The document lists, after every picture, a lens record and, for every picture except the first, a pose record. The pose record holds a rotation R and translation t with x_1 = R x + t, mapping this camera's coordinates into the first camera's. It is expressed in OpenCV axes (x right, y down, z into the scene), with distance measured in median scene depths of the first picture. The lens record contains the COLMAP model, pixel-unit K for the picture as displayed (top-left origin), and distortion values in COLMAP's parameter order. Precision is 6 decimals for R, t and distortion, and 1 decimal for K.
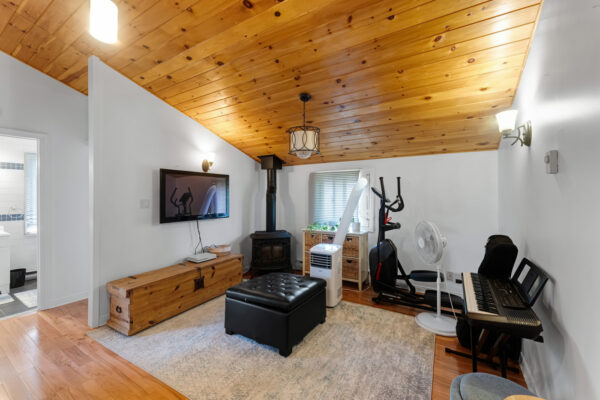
lens RADIAL K [[242.1, 0, 292.7], [0, 242.1, 199.2], [0, 0, 1]] dist [0.030385, -0.003775]
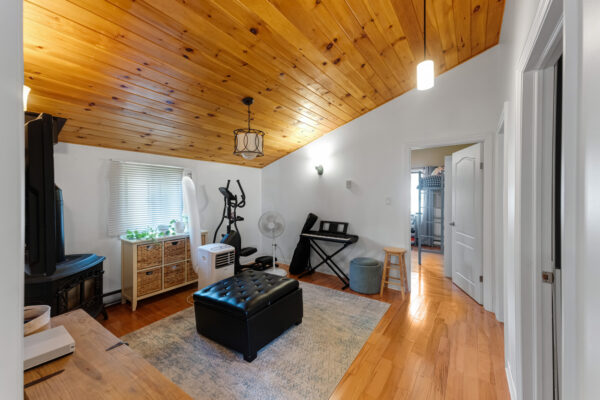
lens RADIAL K [[242.1, 0, 299.1], [0, 242.1, 200.5], [0, 0, 1]] dist [0.030385, -0.003775]
pose [[0.072715, -0.014536, 0.997247, -0.839246], [0.011894, 0.999835, 0.013706, 0.000304], [-0.997282, 0.010864, 0.072876, 0.605972]]
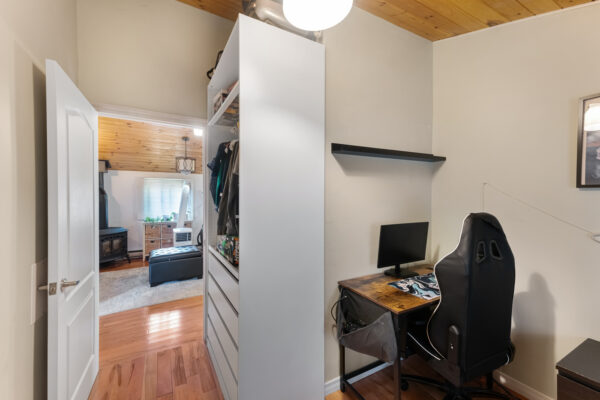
lens RADIAL K [[242.1, 0, 286.4], [0, 242.1, 197.6], [0, 0, 1]] dist [0.030385, -0.003775]
pose [[0.476431, -0.008772, 0.879168, -0.959195], [0.011158, 0.999930, 0.003931, -0.007139], [-0.879141, 0.007937, 0.476496, -0.377197]]
